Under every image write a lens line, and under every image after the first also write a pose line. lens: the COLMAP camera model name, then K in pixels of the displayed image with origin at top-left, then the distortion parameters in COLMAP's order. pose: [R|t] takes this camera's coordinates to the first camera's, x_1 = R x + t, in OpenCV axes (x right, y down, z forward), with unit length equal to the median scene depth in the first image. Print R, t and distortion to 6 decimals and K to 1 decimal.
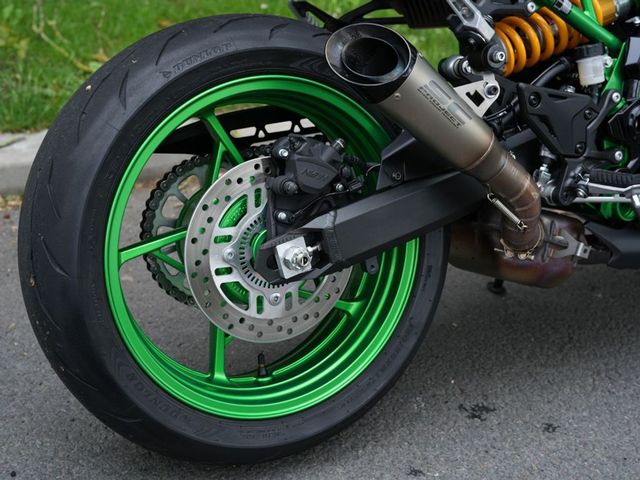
lens RADIAL K [[995.4, 0, 320.0], [0, 995.4, 240.0], [0, 0, 1]] dist [-0.060105, 0.737276]
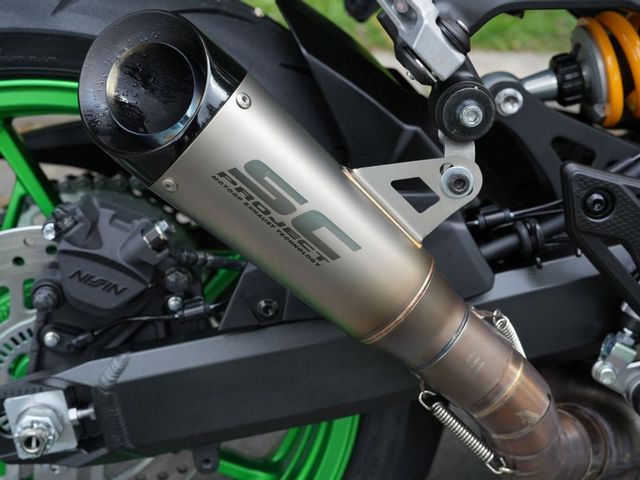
lens RADIAL K [[1031.8, 0, 320.0], [0, 1031.8, 240.0], [0, 0, 1]] dist [0.050636, 0.176252]
pose [[0.903807, 0.202710, -0.376884, 0.297963], [-0.162400, 0.977282, 0.136185, -0.178048], [0.395928, -0.061879, 0.916194, 0.532382]]
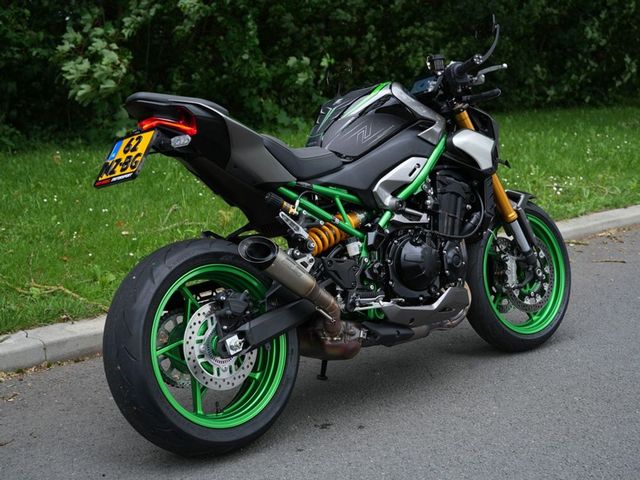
lens RADIAL K [[995.4, 0, 320.0], [0, 995.4, 240.0], [0, 0, 1]] dist [-0.060105, 0.737276]
pose [[0.969764, -0.100709, 0.222295, -0.295168], [0.146820, 0.968361, -0.201795, 0.254400], [-0.194939, 0.228331, 0.953868, -1.126348]]
